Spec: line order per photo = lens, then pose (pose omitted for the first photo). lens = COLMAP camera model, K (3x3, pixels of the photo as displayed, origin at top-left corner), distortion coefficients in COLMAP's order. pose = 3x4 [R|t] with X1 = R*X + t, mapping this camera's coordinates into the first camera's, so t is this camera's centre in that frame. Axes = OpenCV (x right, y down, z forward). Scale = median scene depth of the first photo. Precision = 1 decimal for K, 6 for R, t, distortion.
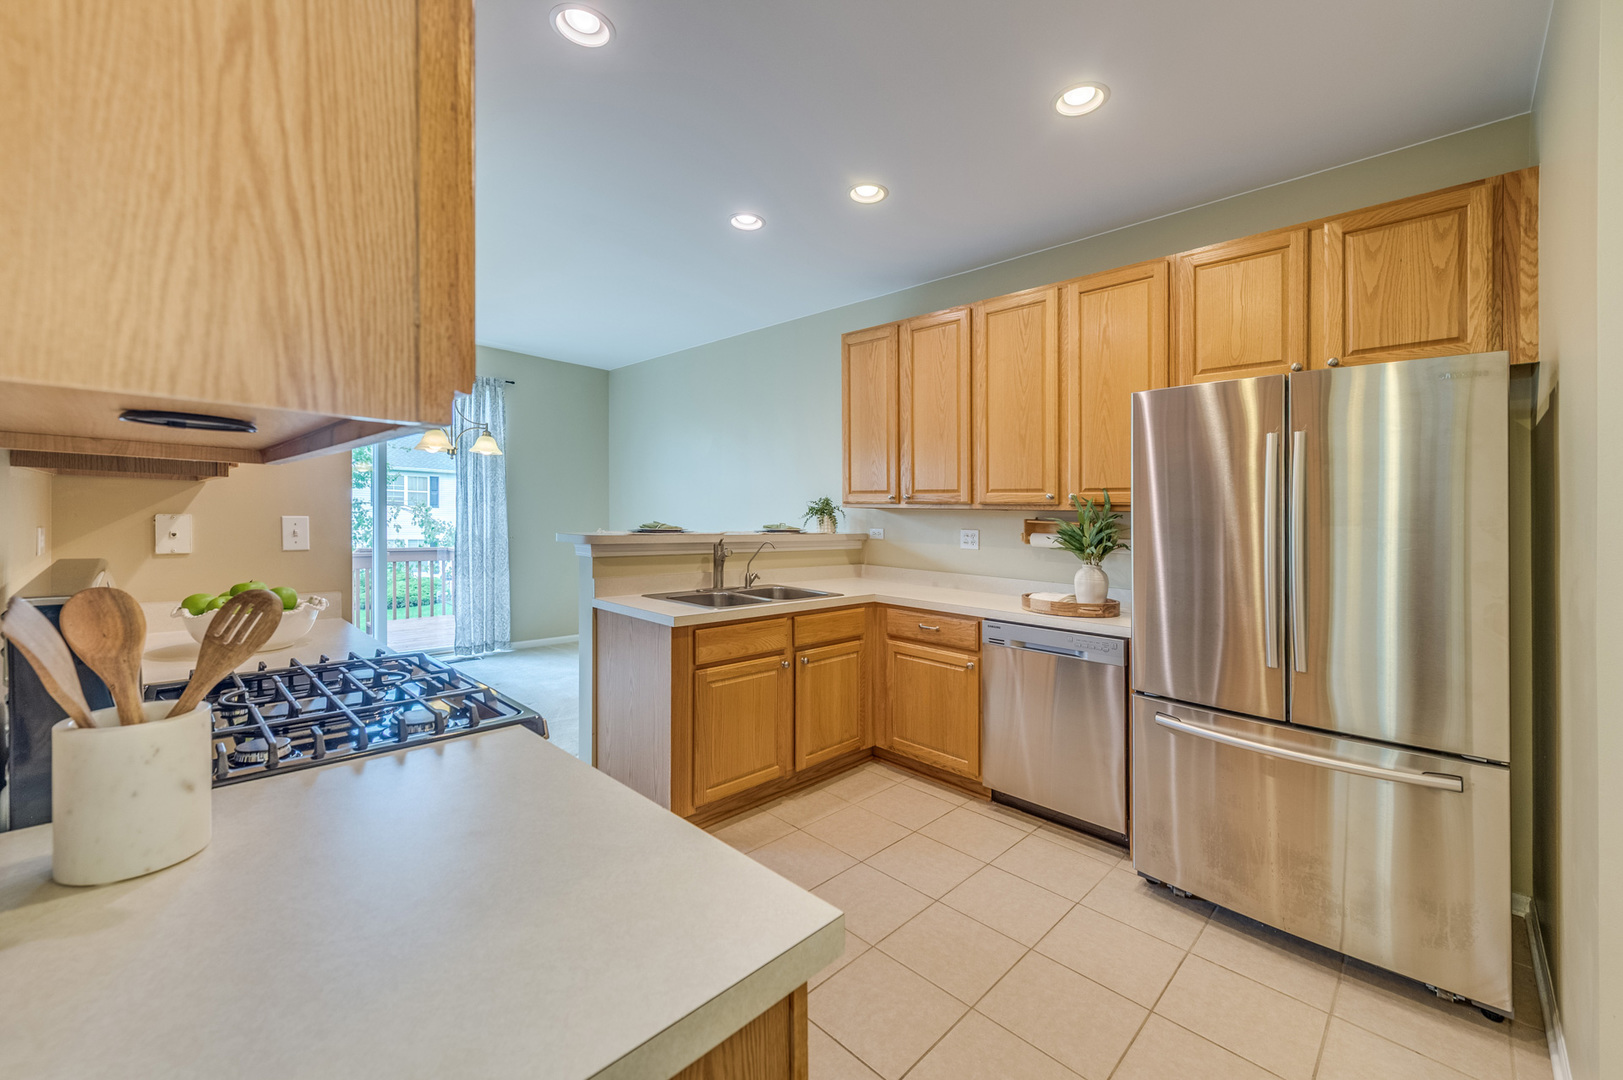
lens RADIAL K [[637.2, 0, 823.9], [0, 637.2, 553.6], [0, 0, 1]] dist [0.006293, -0.001581]
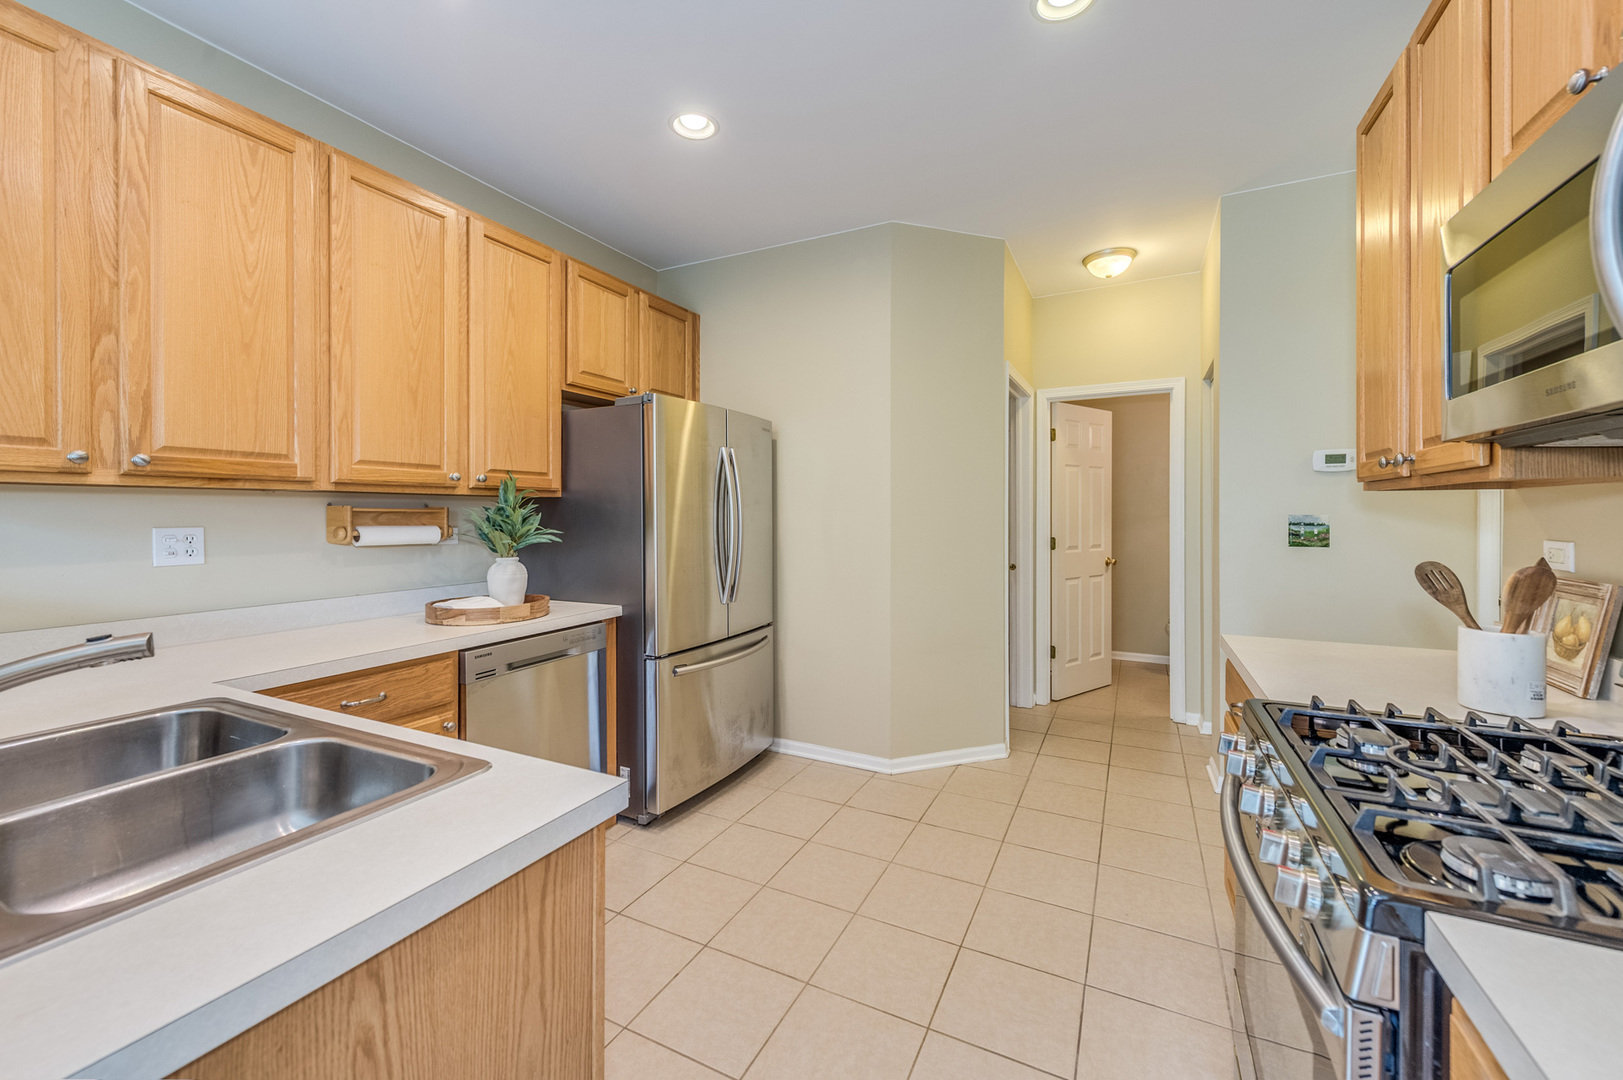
lens RADIAL K [[637.2, 0, 816.5], [0, 637.2, 517.0], [0, 0, 1]] dist [0.006293, -0.001581]
pose [[-0.295805, -0.036991, 0.954532, -0.537159], [0.043640, 0.997683, 0.052187, -0.064548], [-0.954251, 0.057093, -0.293506, 0.847494]]
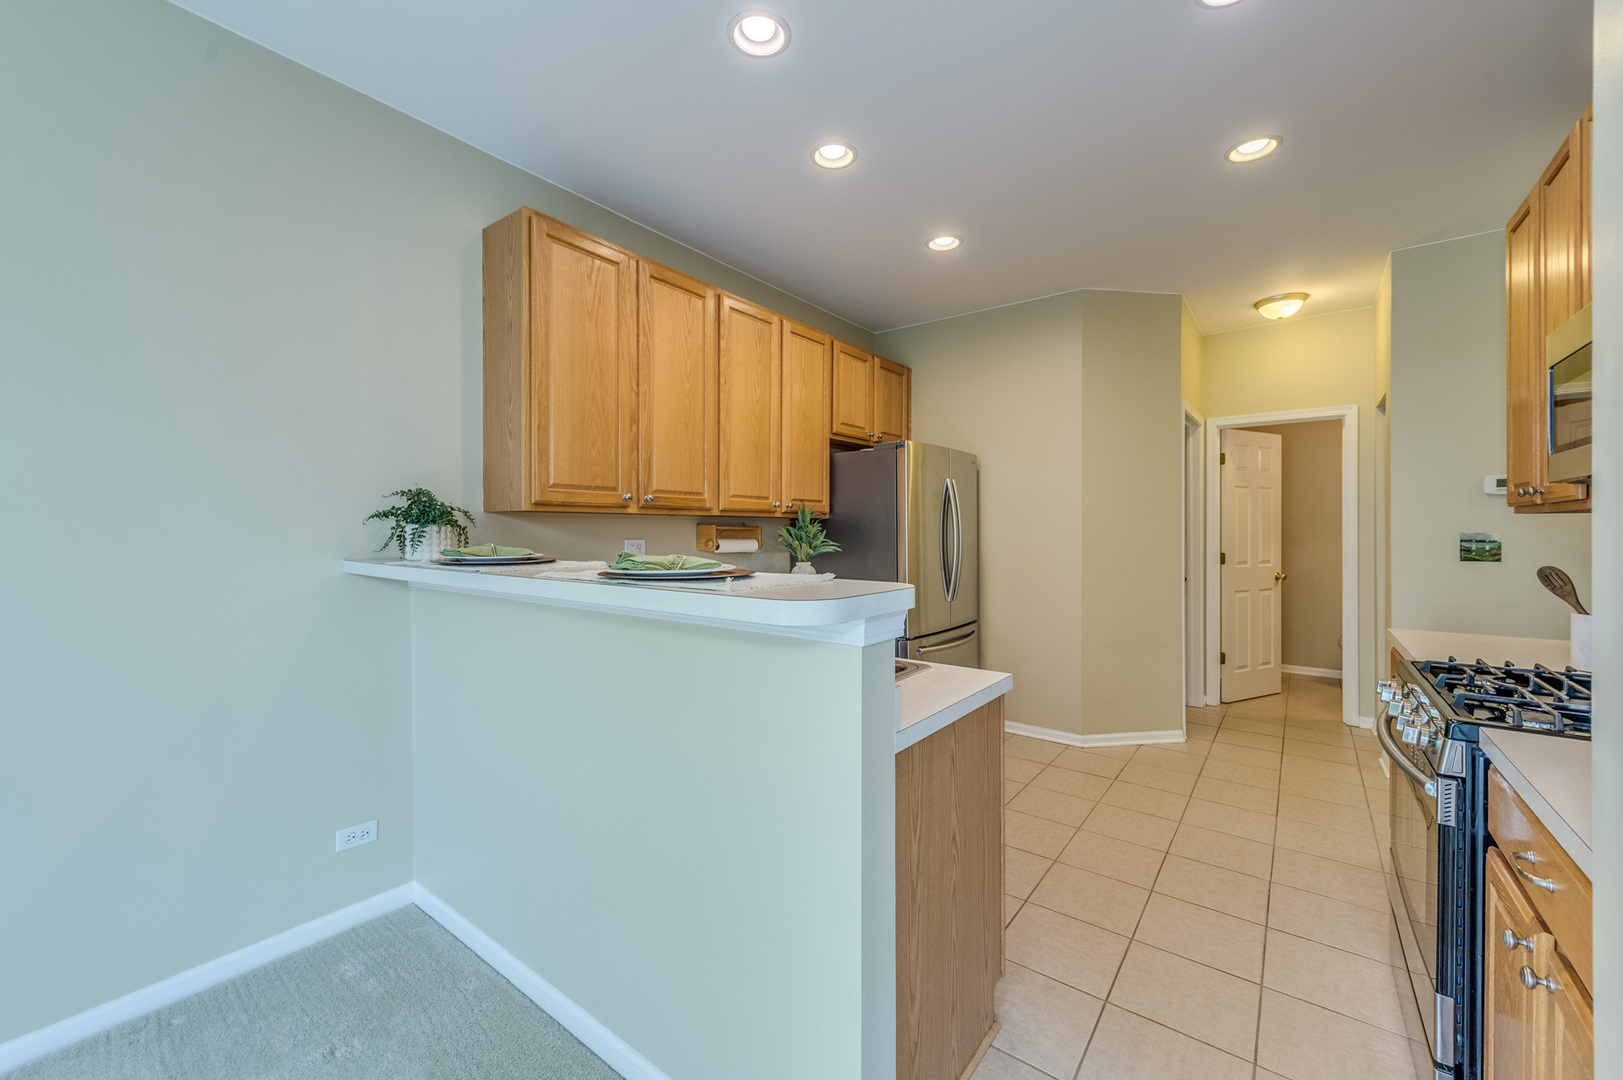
lens RADIAL K [[654.6, 0, 820.5], [0, 654.6, 530.2], [0, 0, 1]] dist [0.003637, -0.000472]
pose [[-0.131530, -0.031789, 0.990802, -0.803659], [0.049671, 0.998019, 0.038615, -0.088912], [-0.990067, 0.054293, -0.129690, 1.118894]]
